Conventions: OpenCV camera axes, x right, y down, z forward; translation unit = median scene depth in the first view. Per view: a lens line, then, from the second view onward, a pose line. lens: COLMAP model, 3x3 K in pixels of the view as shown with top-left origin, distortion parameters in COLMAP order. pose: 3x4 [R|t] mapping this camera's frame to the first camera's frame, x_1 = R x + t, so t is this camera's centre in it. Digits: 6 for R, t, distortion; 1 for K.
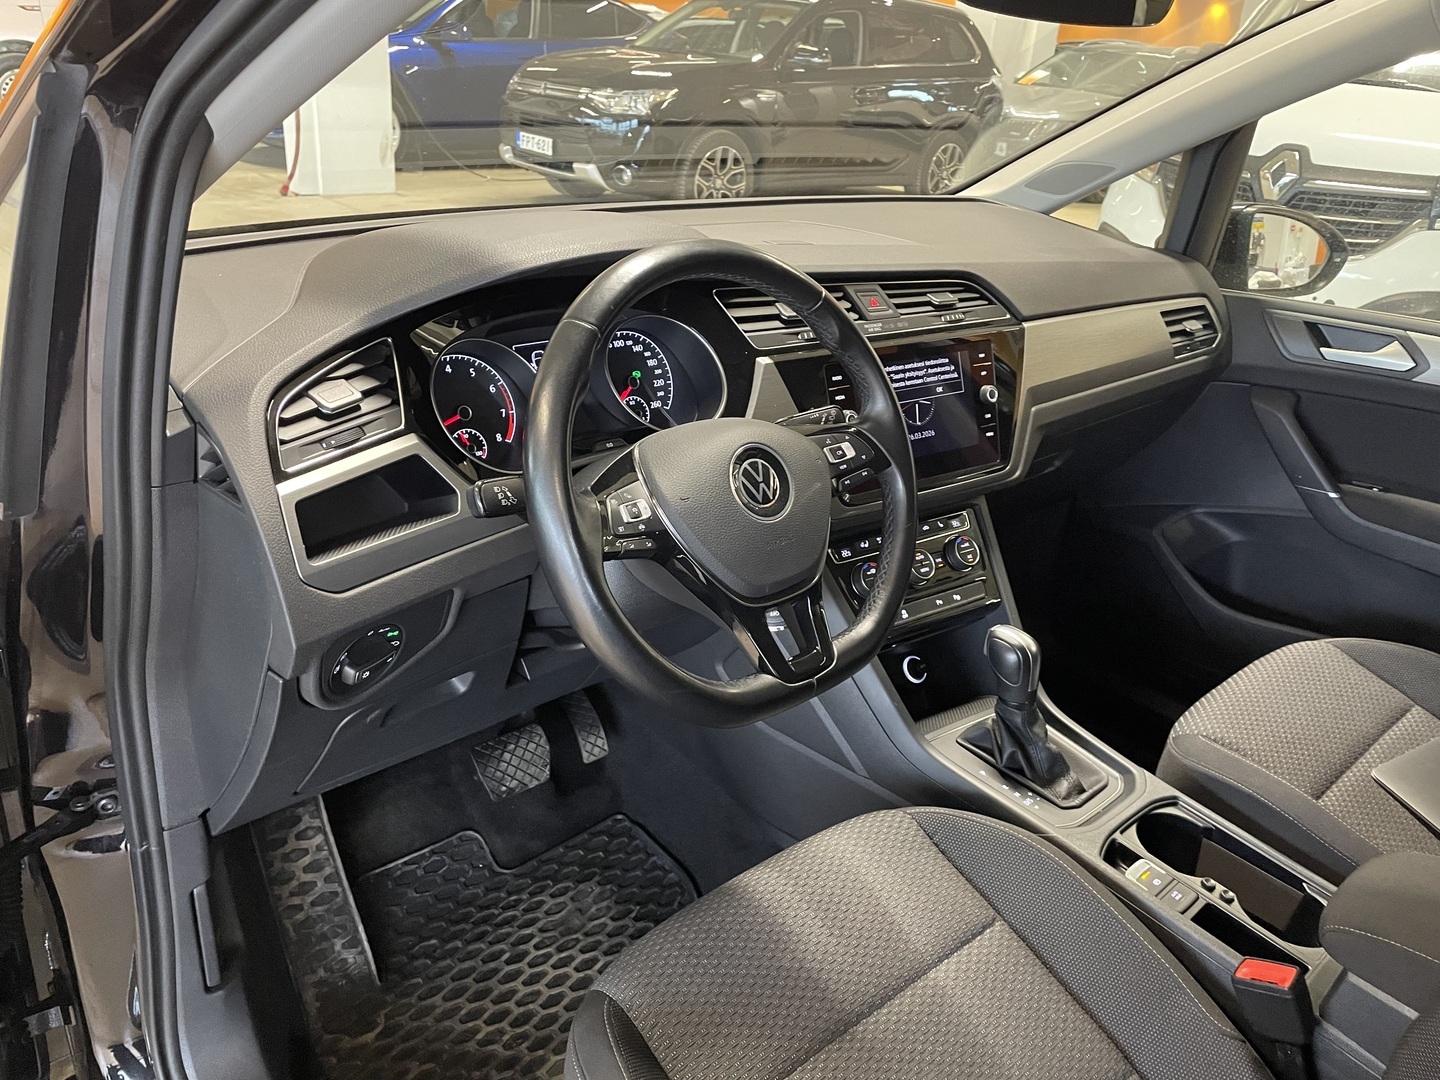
lens RADIAL K [[1087.4, 0, 720.0], [0, 1087.4, 540.0], [0, 0, 1]] dist [0.112058, -0.159280]
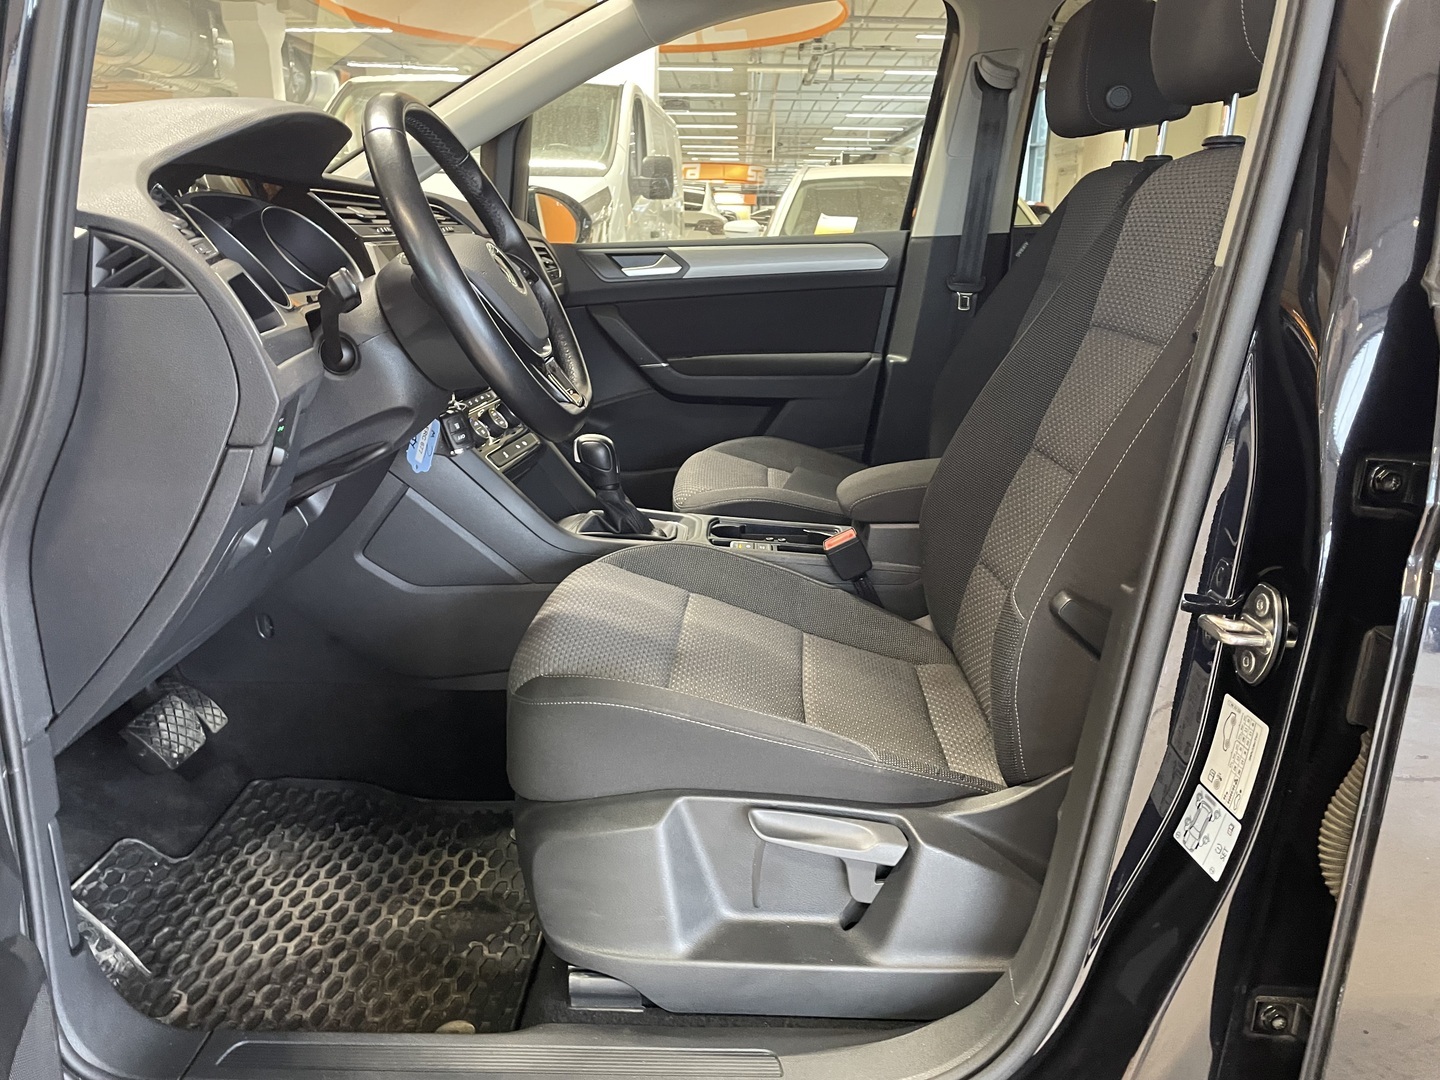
lens RADIAL K [[1087.4, 0, 720.0], [0, 1087.4, 540.0], [0, 0, 1]] dist [0.112058, -0.159280]
pose [[0.685892, -0.262126, 0.678854, -0.476353], [0.343991, 0.938854, 0.014962, 0.200133], [-0.641266, 0.223257, 0.734121, -0.045390]]
